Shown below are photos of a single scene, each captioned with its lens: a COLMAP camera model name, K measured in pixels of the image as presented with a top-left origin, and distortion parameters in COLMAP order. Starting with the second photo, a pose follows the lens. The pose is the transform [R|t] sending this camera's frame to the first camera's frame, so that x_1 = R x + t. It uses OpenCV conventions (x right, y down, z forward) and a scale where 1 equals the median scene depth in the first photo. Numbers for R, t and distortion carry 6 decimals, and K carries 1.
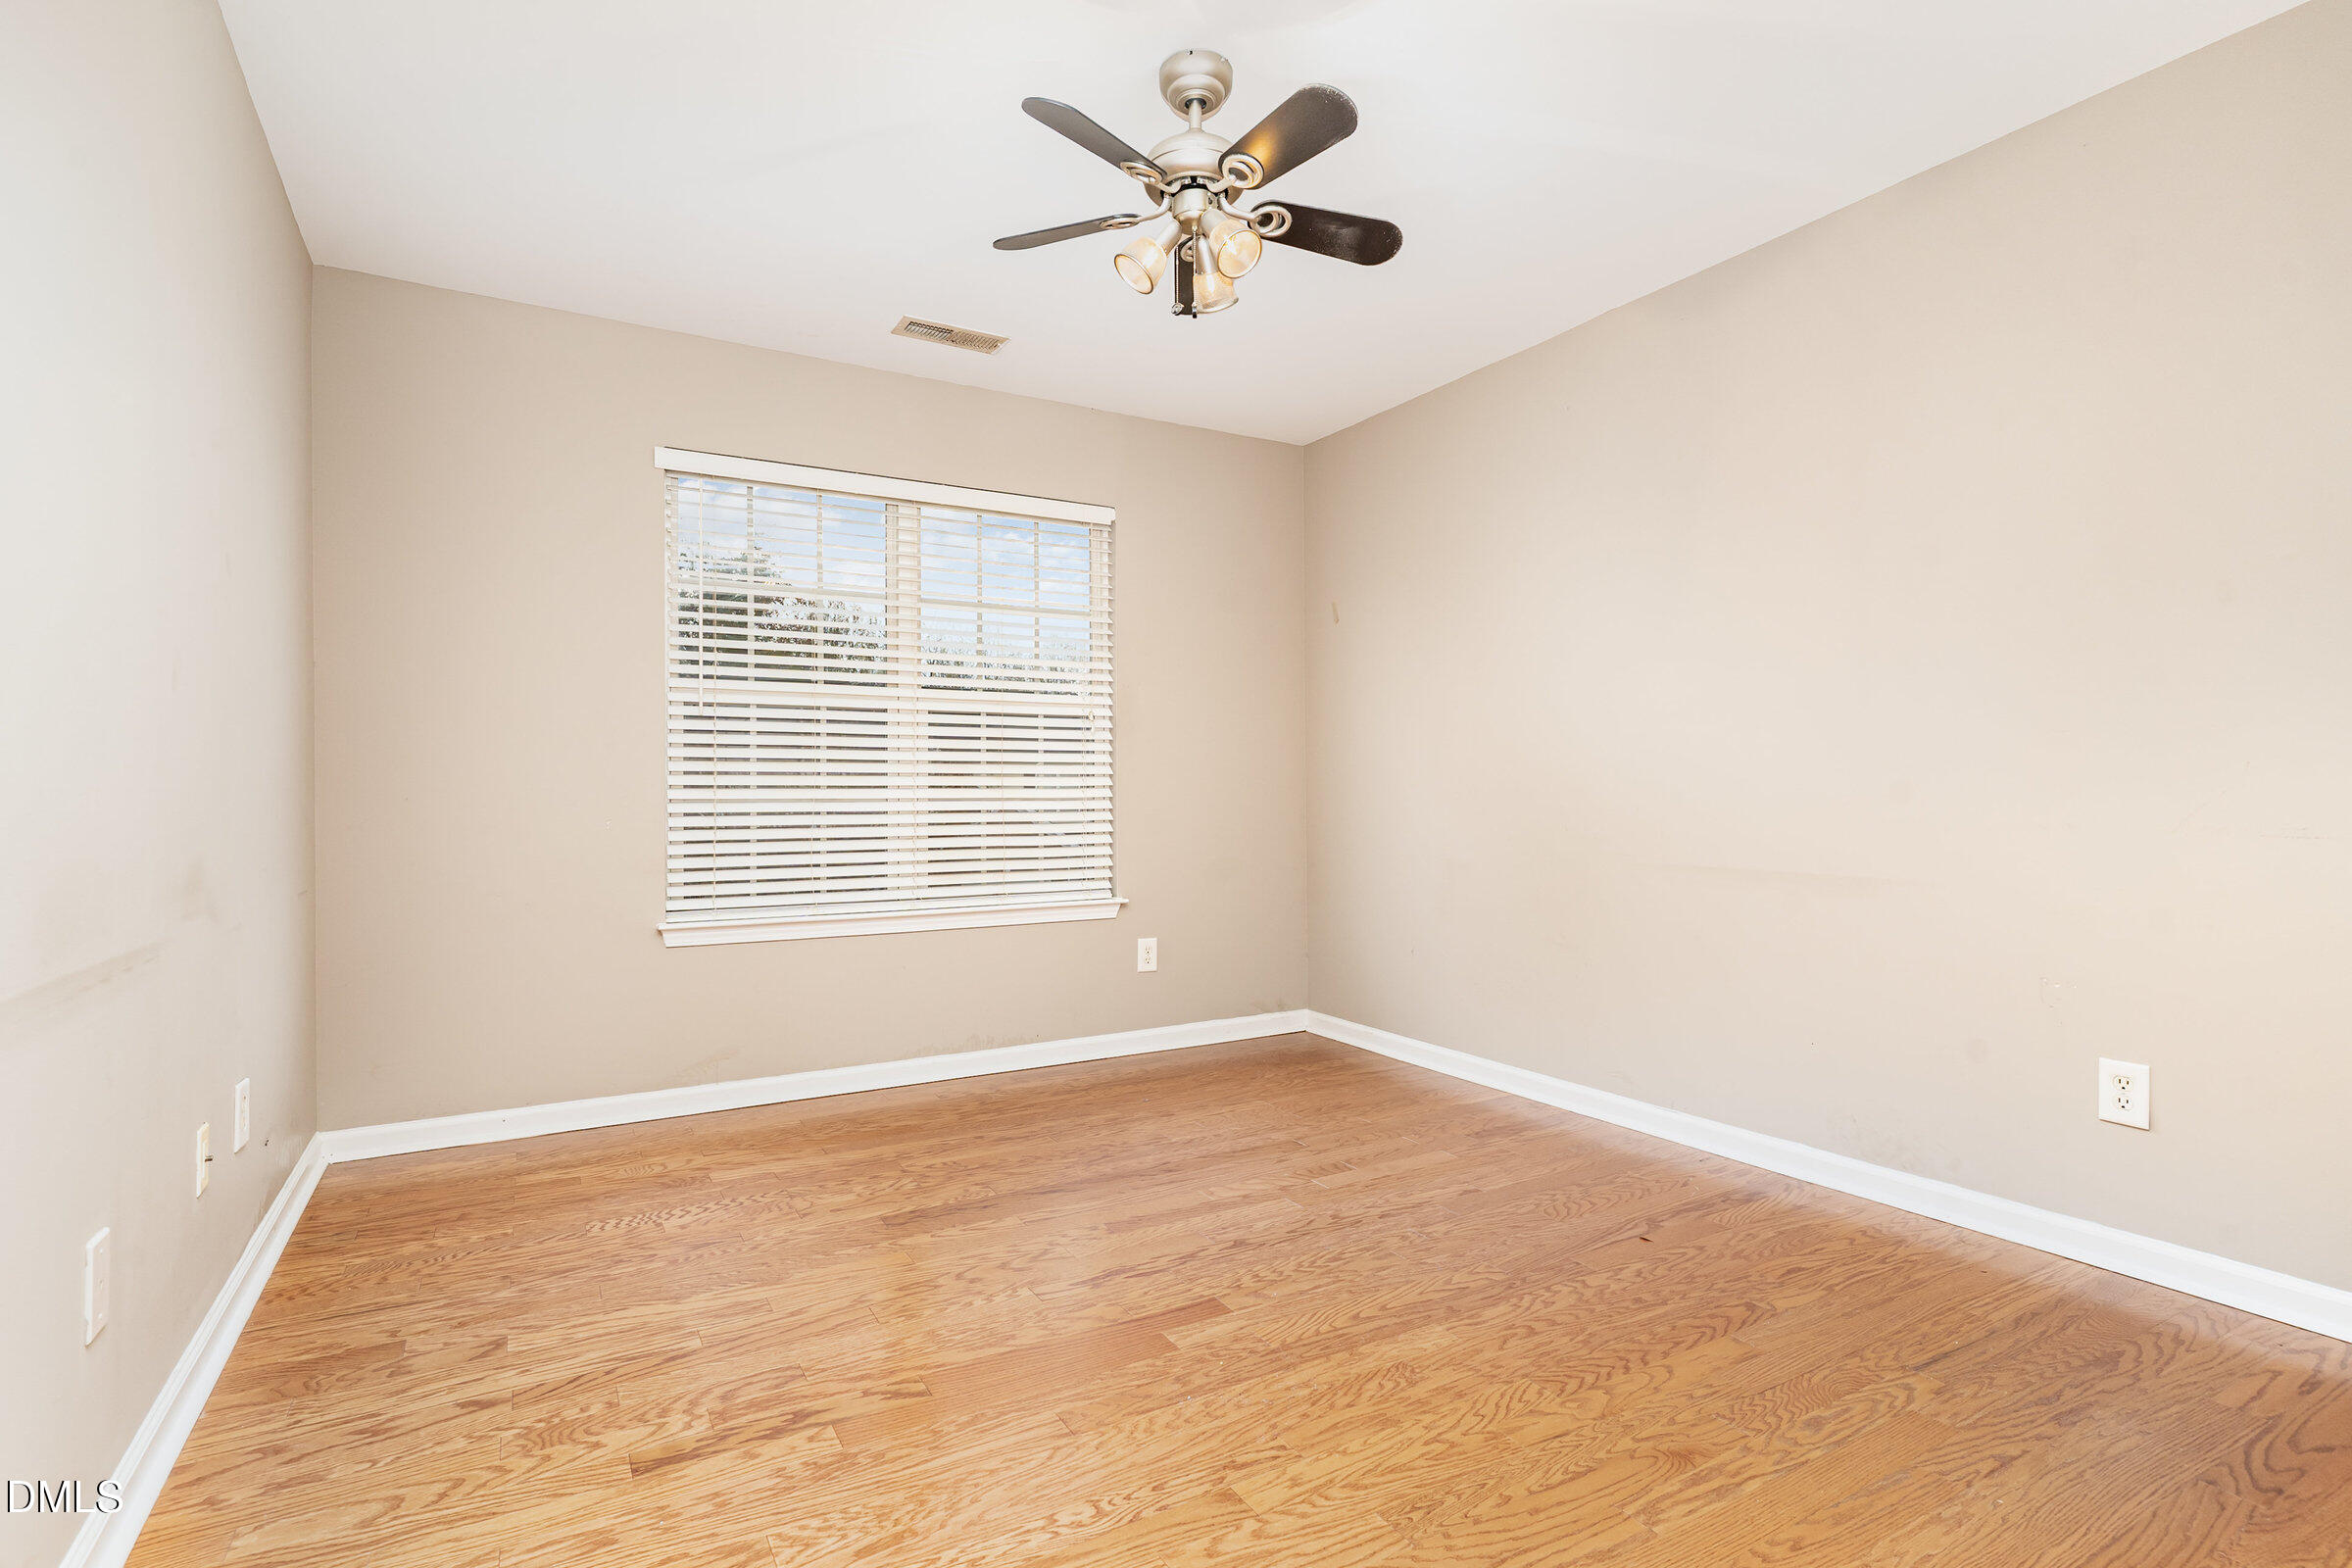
lens RADIAL K [[1131.2, 0, 1176.0], [0, 1131.2, 784.0], [0, 0, 1]] dist [0.002547, -0.000208]
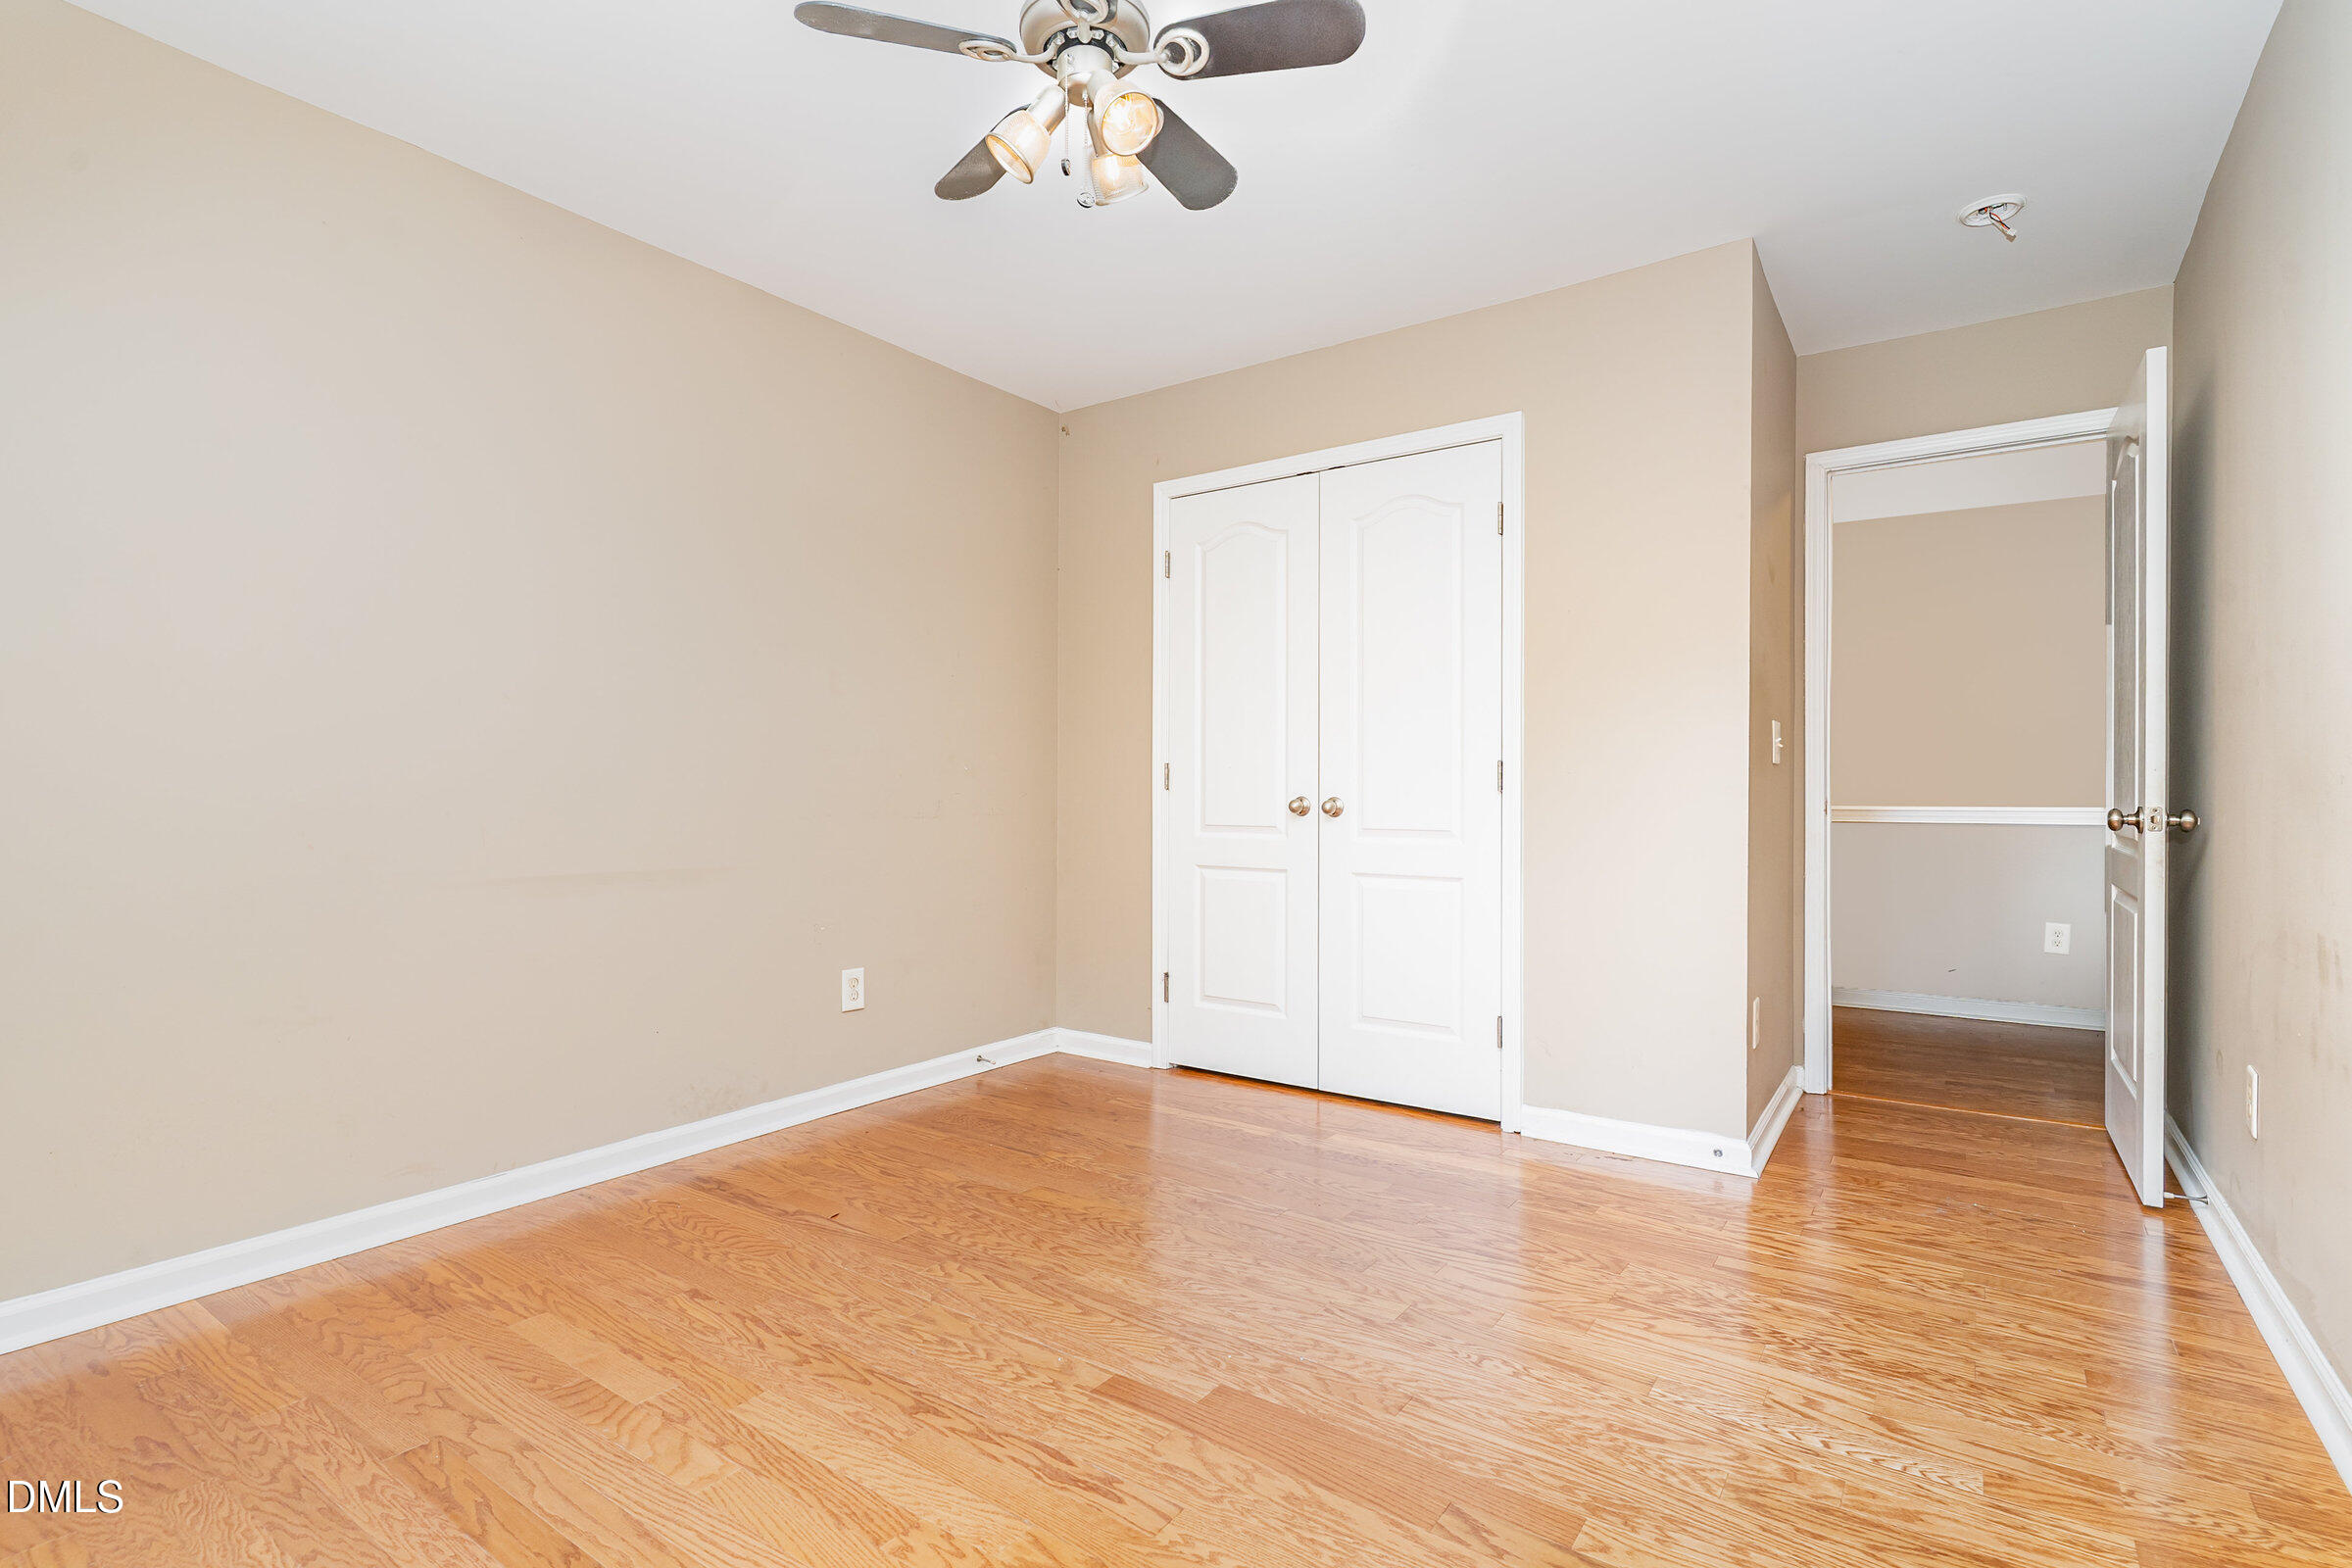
lens RADIAL K [[1131.2, 0, 1176.0], [0, 1131.2, 784.0], [0, 0, 1]] dist [0.002547, -0.000208]
pose [[-0.418482, 0.009042, 0.908180, -0.750132], [-0.006095, 0.999900, -0.012764, 0.015397], [-0.908205, -0.010877, -0.418385, 1.288009]]
